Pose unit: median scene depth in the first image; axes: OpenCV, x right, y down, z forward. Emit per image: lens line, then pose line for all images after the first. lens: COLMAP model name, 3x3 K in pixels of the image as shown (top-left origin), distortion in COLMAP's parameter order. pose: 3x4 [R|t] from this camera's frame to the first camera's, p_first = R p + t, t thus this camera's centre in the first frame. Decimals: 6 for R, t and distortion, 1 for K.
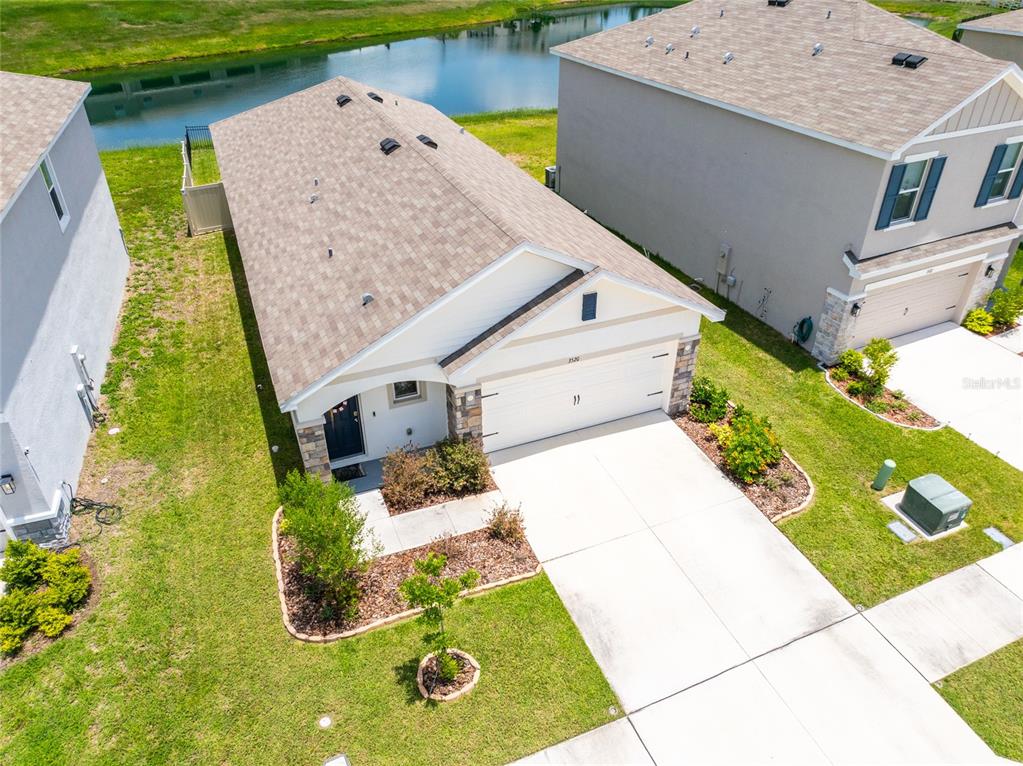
lens RADIAL K [[726.5, 0, 516.0], [0, 726.5, 381.9], [0, 0, 1]] dist [-0.032353, 0.021745]
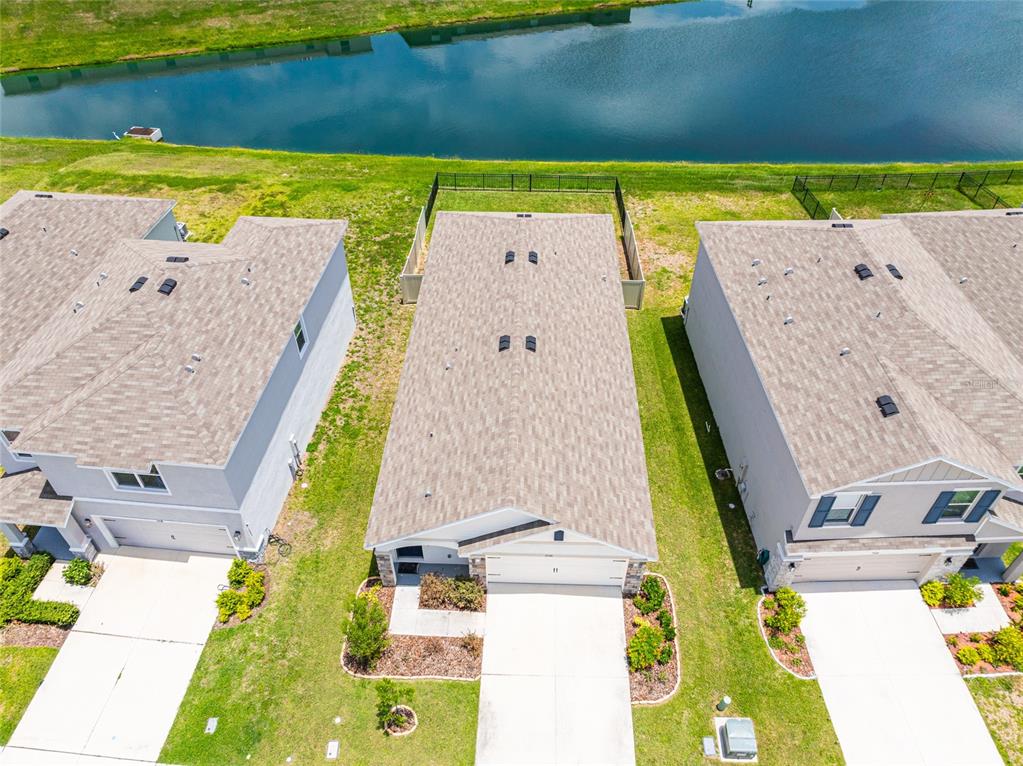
lens RADIAL K [[726.5, 0, 512.9], [0, 726.5, 385.8], [0, 0, 1]] dist [-0.032353, 0.021745]
pose [[0.907745, 0.282082, -0.310529, 0.355592], [-0.225949, 0.952399, 0.204654, -0.618407], [0.353477, -0.115611, 0.928272, -0.389556]]
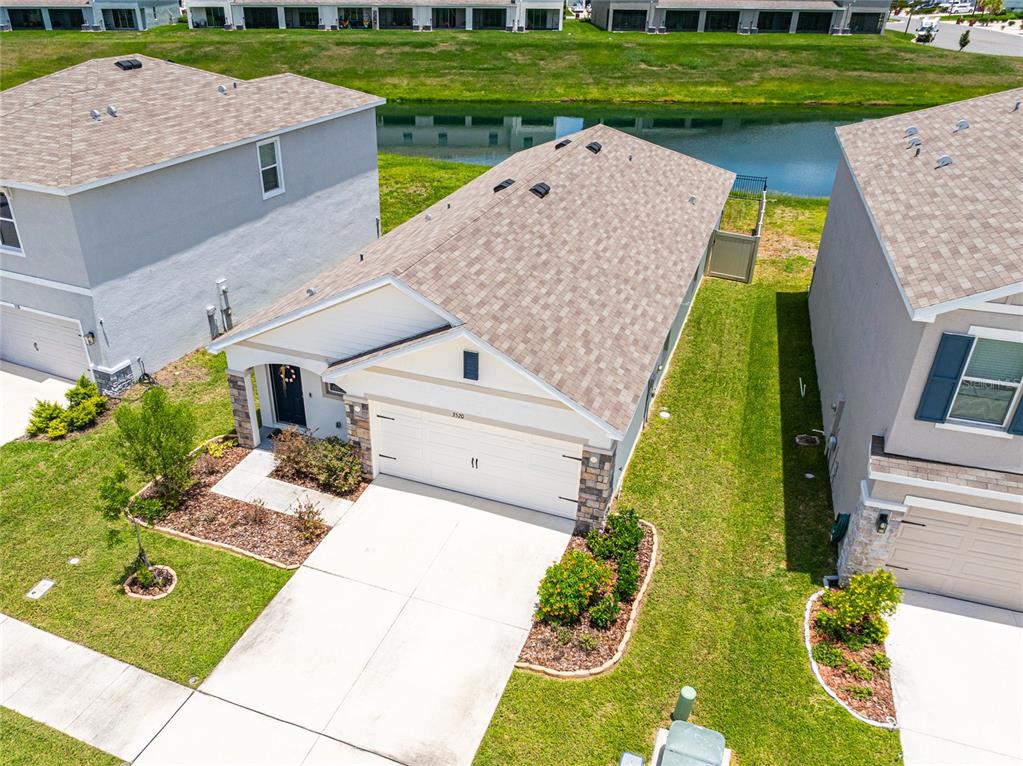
lens RADIAL K [[789.7, 0, 464.0], [0, 789.7, 410.6], [0, 0, 1]] dist [-0.024510, 0.013943]
pose [[0.707600, 0.352429, -0.612450, 0.667293], [-0.387524, 0.918320, 0.080709, -0.114012], [0.590870, 0.180229, 0.786378, 0.156821]]
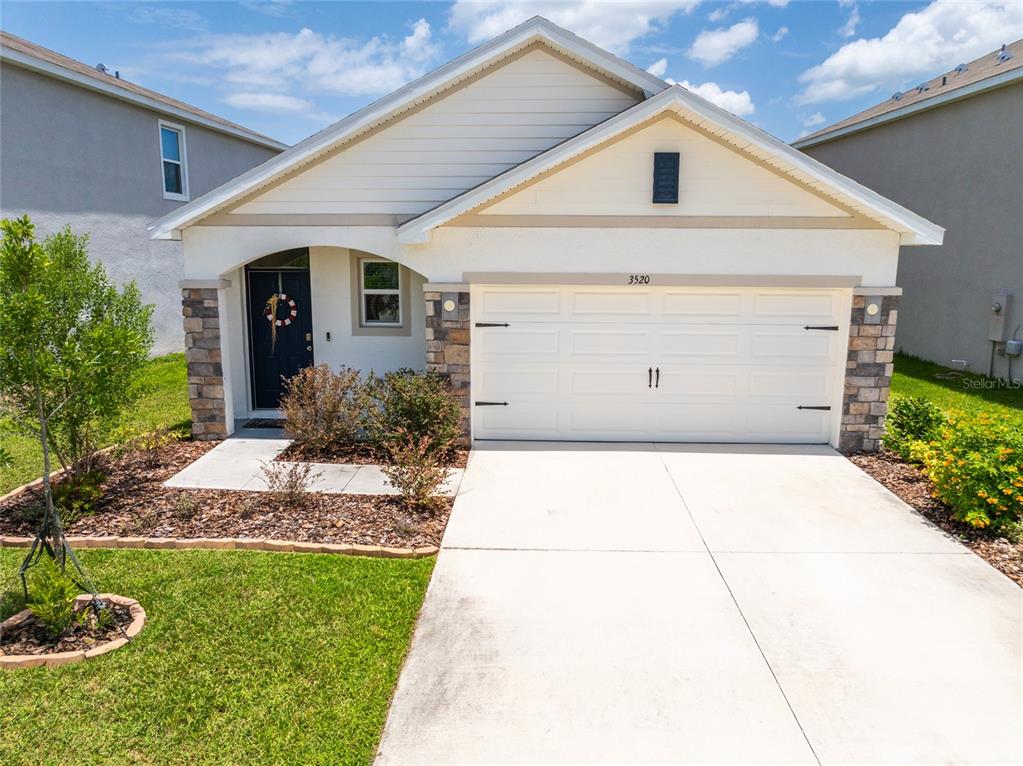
lens RADIAL K [[726.5, 0, 515.7], [0, 726.5, 380.3], [0, 0, 1]] dist [-0.032353, 0.021745]
pose [[0.909739, 0.074342, -0.408472, 0.213582], [-0.229033, 0.910459, -0.344394, 0.244292], [0.346294, 0.406862, 0.845307, 0.460964]]
